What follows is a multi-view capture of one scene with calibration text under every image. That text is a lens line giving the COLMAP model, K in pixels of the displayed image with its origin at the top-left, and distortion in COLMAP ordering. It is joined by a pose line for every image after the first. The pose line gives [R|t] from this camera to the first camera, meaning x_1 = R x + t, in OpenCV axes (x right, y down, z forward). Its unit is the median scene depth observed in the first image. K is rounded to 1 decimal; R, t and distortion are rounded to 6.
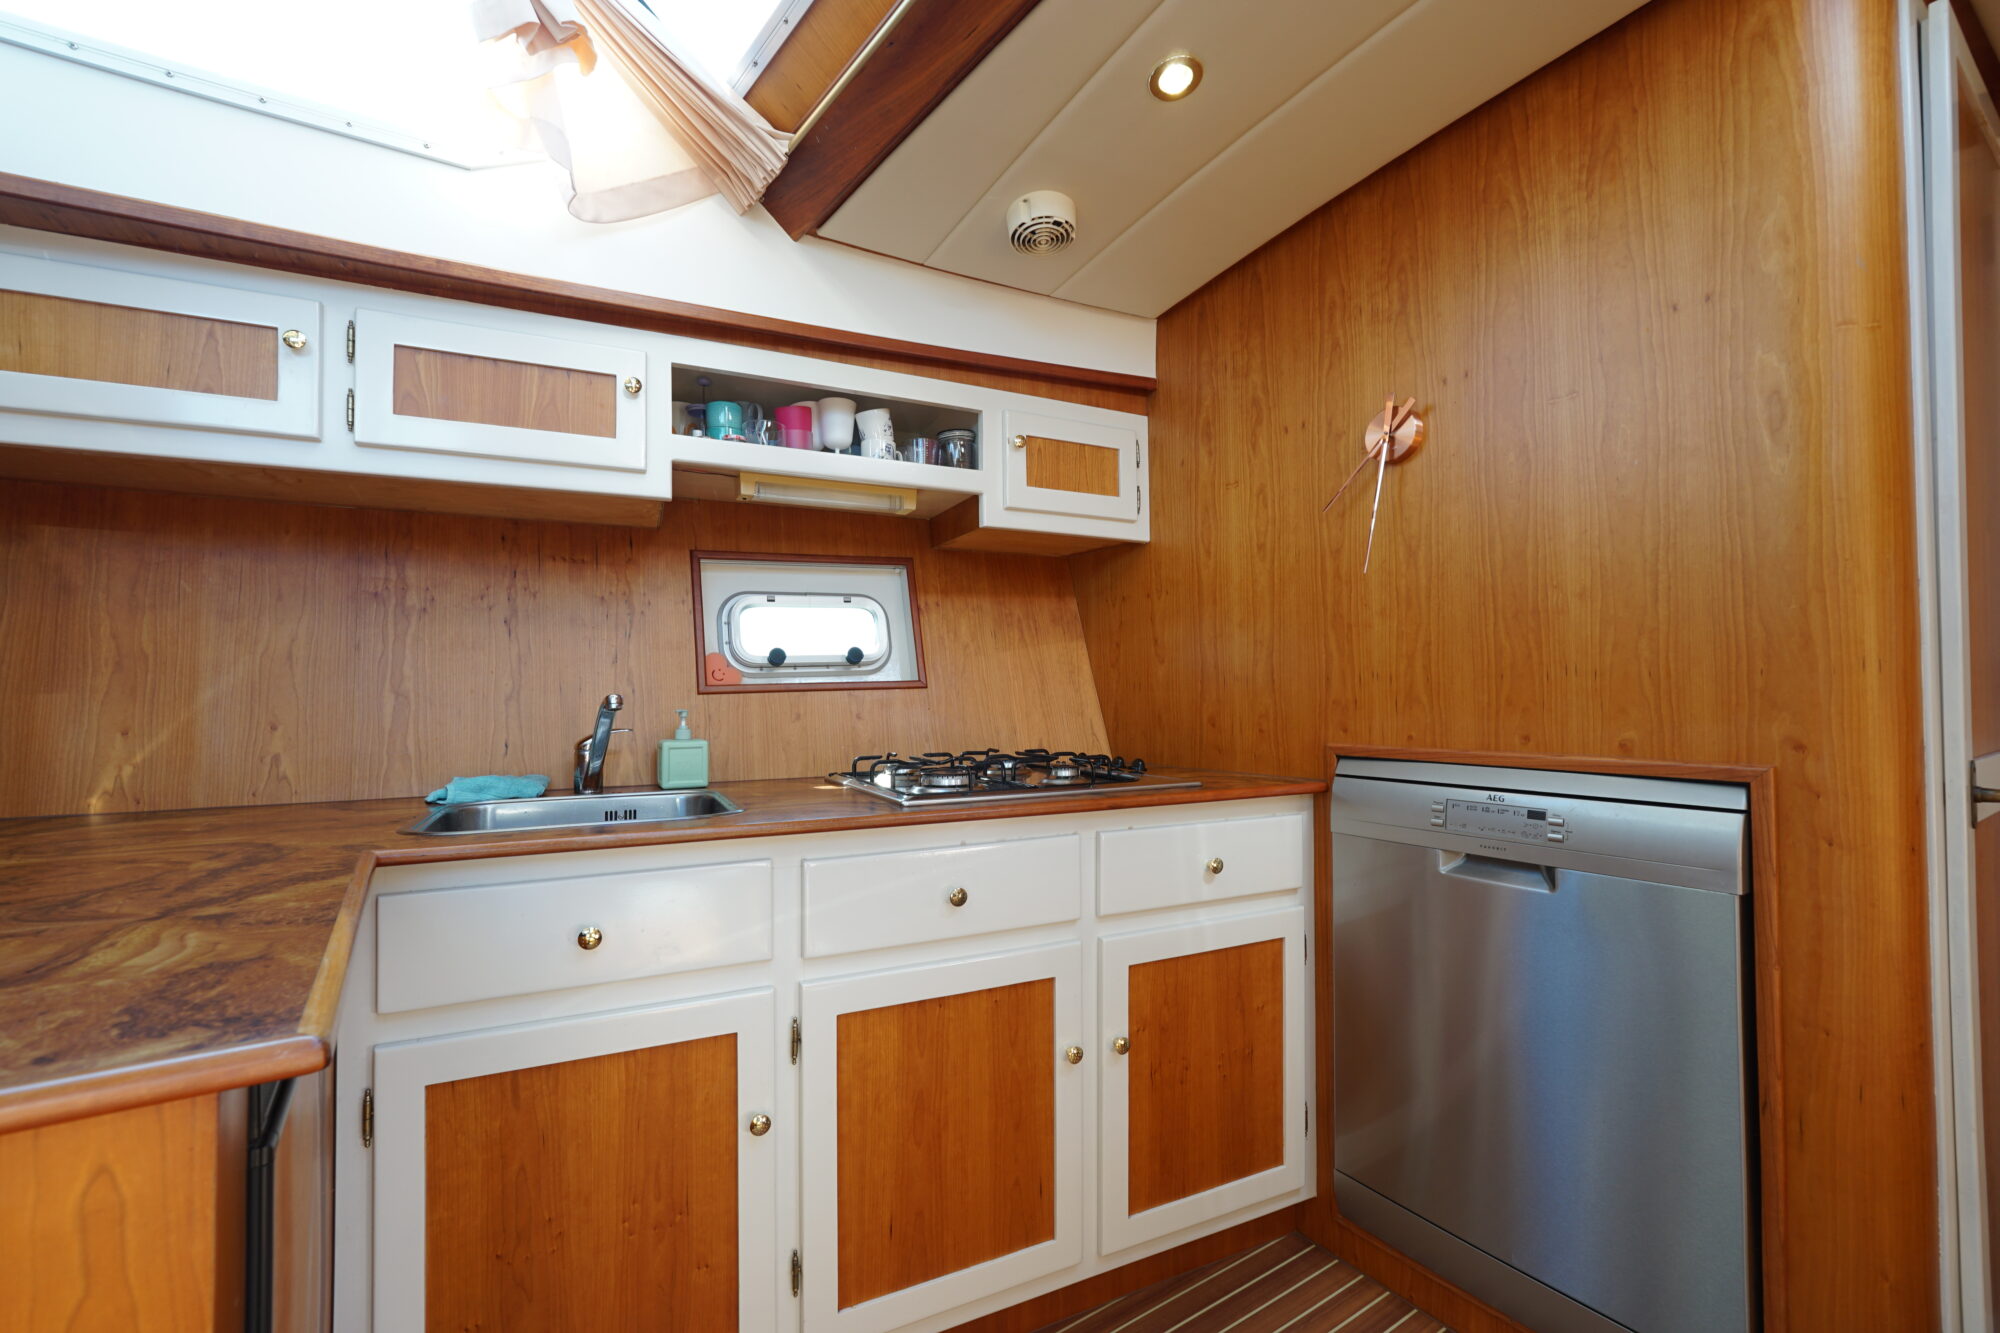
lens RADIAL K [[842.2, 0, 994.8], [0, 842.2, 668.9], [0, 0, 1]] dist [-0.017007, 0.007328]
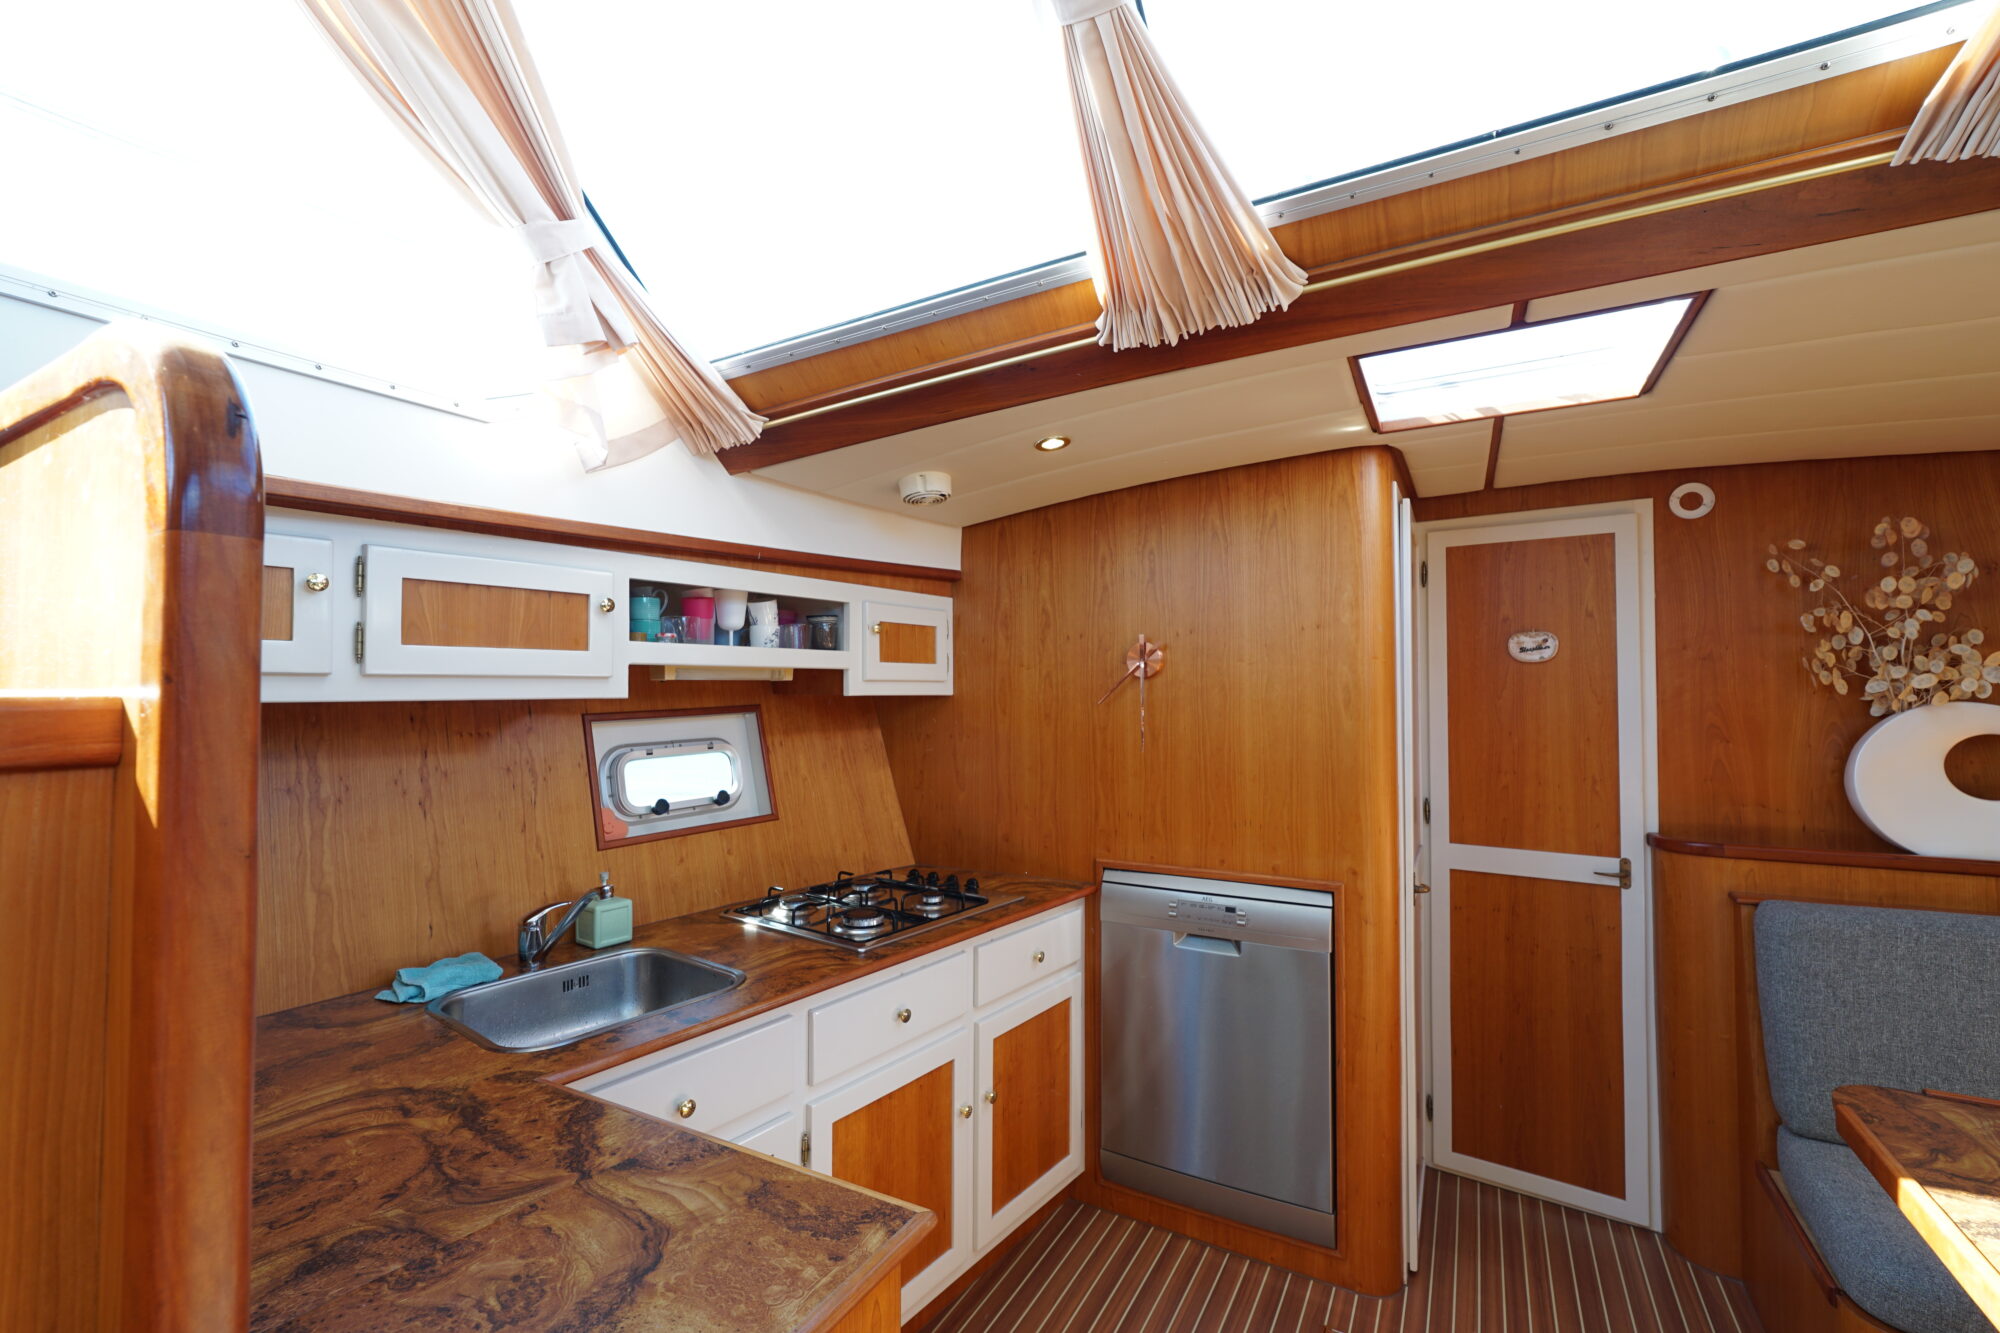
lens RADIAL K [[842.2, 0, 994.8], [0, 842.2, 668.9], [0, 0, 1]] dist [-0.017007, 0.007328]
pose [[0.890940, 0.018341, 0.453751, -0.446730], [-0.015546, 0.999830, -0.009889, -0.232106], [-0.453855, 0.001756, 0.891074, -0.236678]]
